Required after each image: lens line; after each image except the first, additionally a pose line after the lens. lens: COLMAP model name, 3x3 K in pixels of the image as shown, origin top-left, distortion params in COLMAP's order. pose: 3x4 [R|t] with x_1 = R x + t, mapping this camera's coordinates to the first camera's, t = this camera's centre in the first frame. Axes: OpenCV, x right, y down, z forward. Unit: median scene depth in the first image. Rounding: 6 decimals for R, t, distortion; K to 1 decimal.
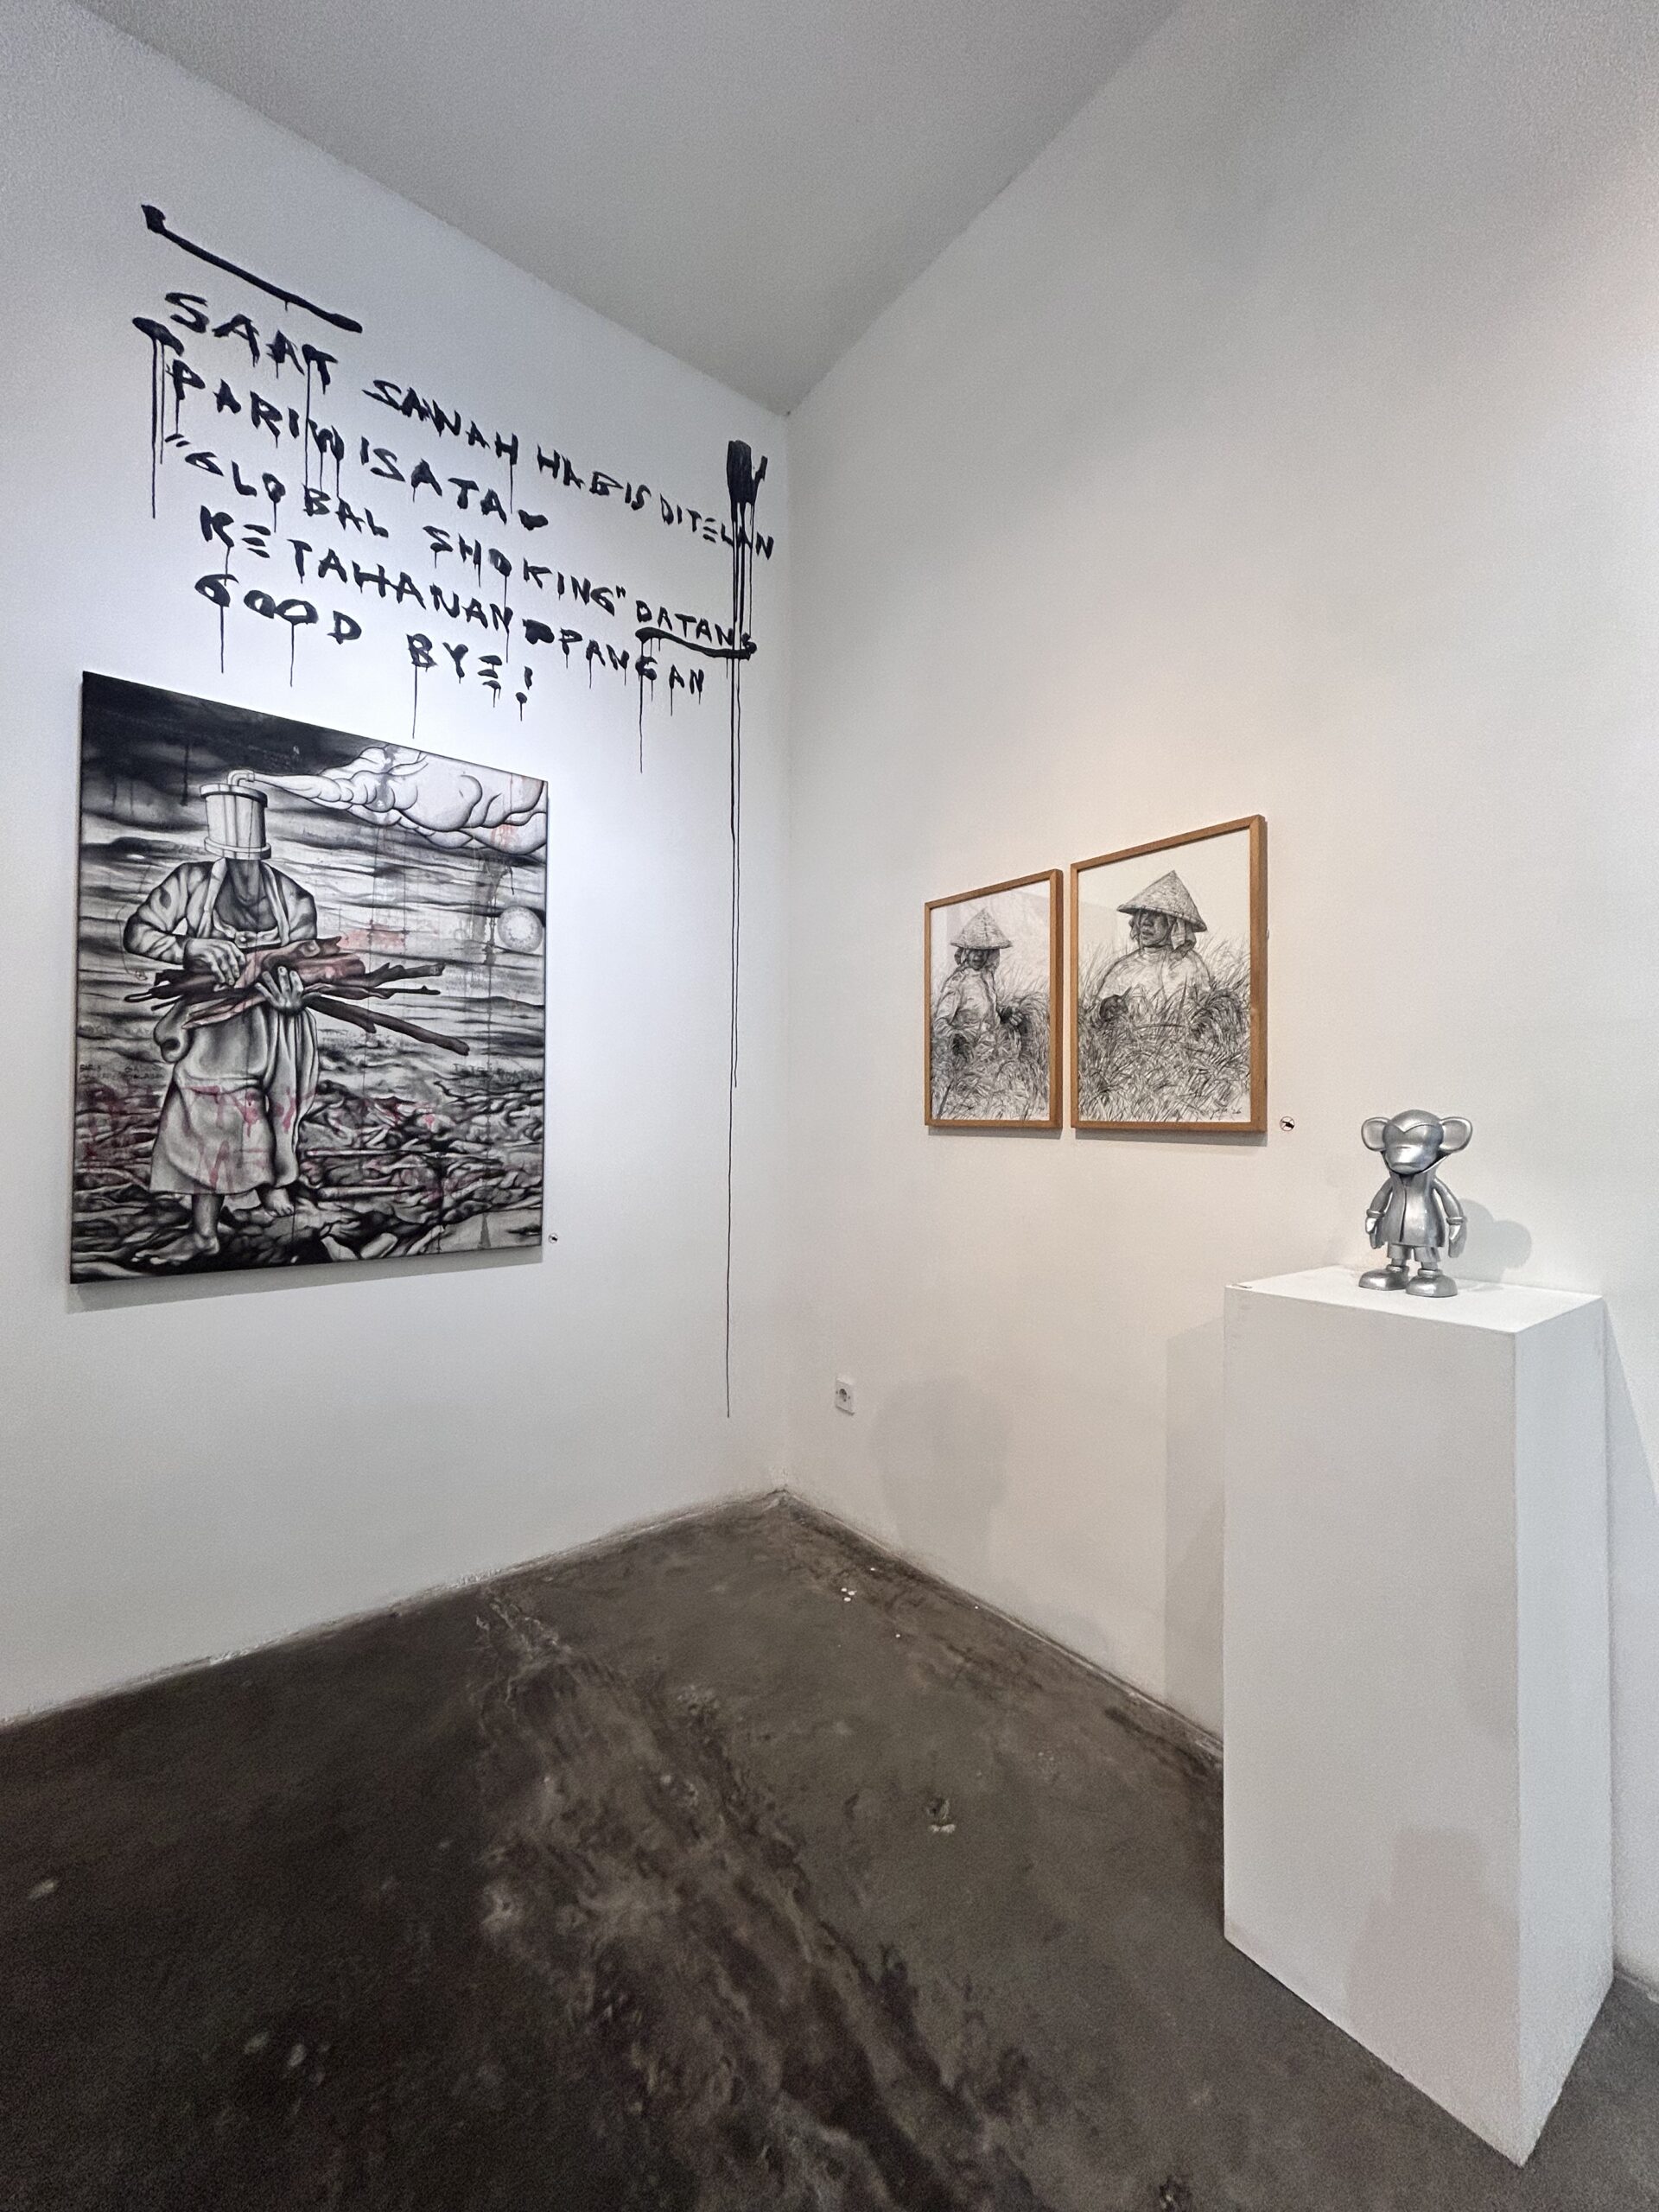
lens RADIAL K [[891.0, 0, 828.6], [0, 891.0, 1105.9], [0, 0, 1]] dist [-0.003653, 0.000769]
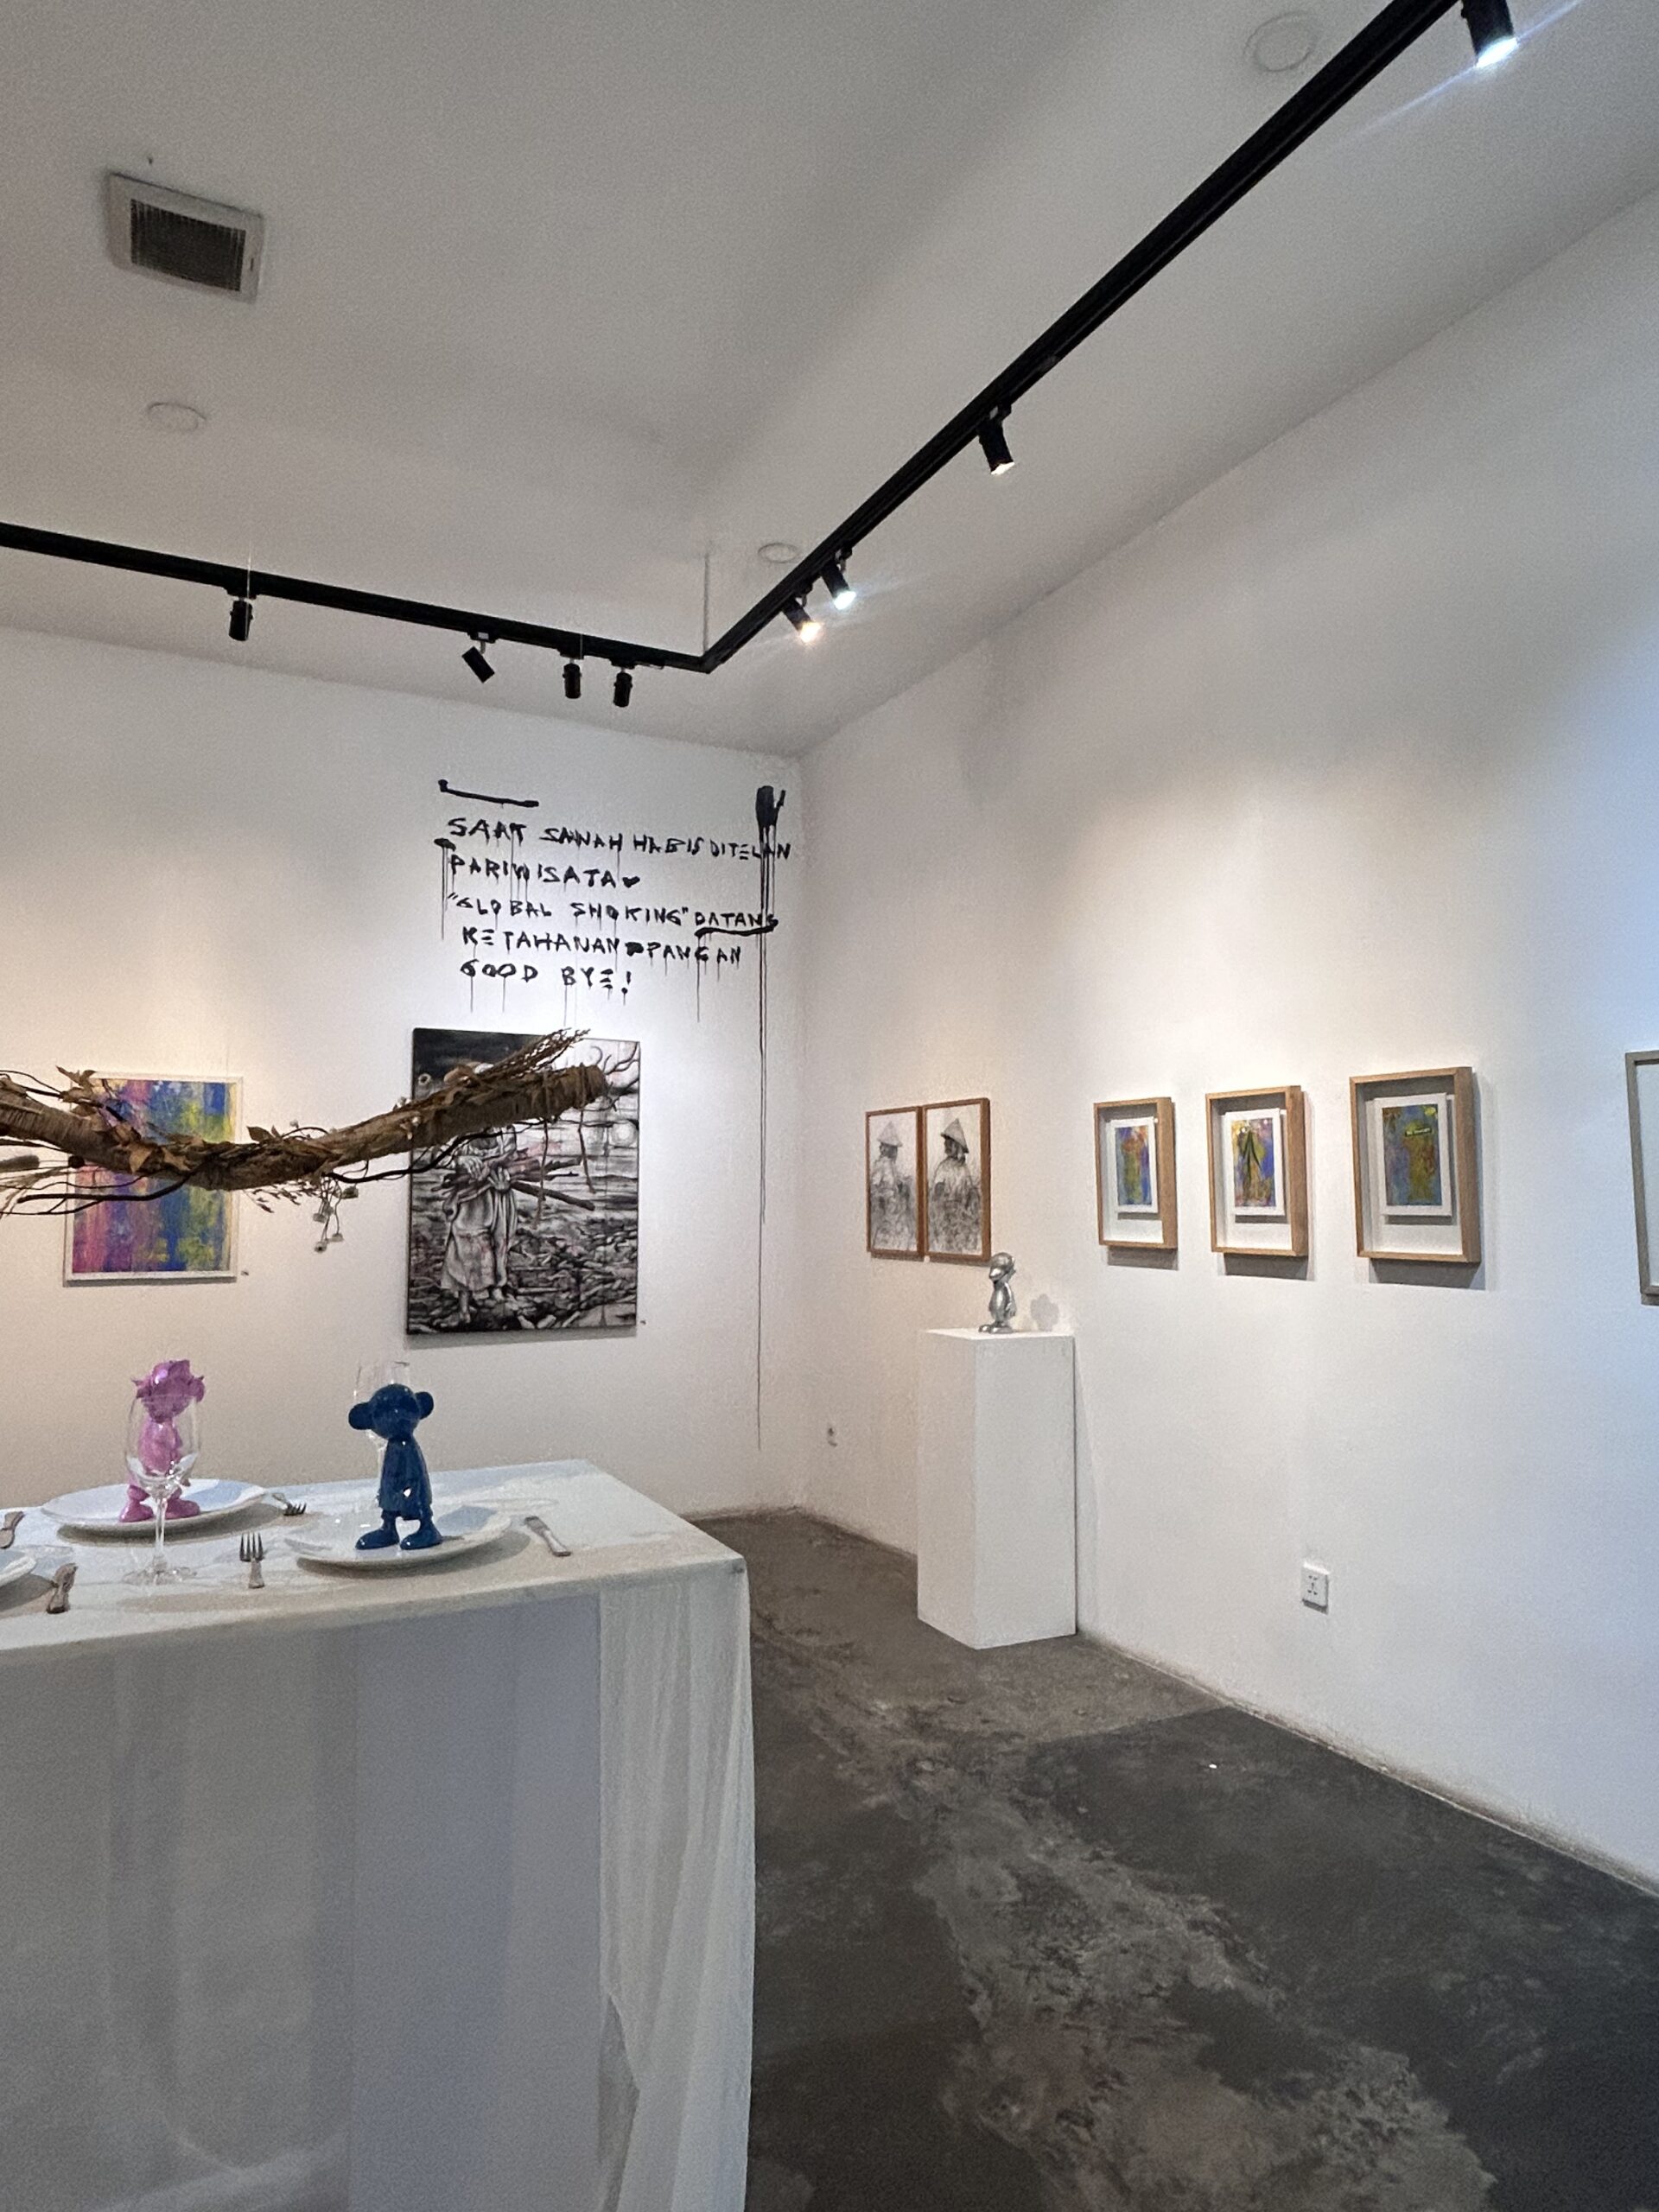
lens RADIAL K [[1356.9, 0, 828.0], [0, 1356.9, 1106.2], [0, 0, 1]] dist [0.000684, -0.000394]
pose [[0.982660, -0.019283, -0.184411, 0.521672], [0.008057, 0.998079, -0.061431, -0.094696], [0.185241, 0.058880, 0.980928, -1.488263]]
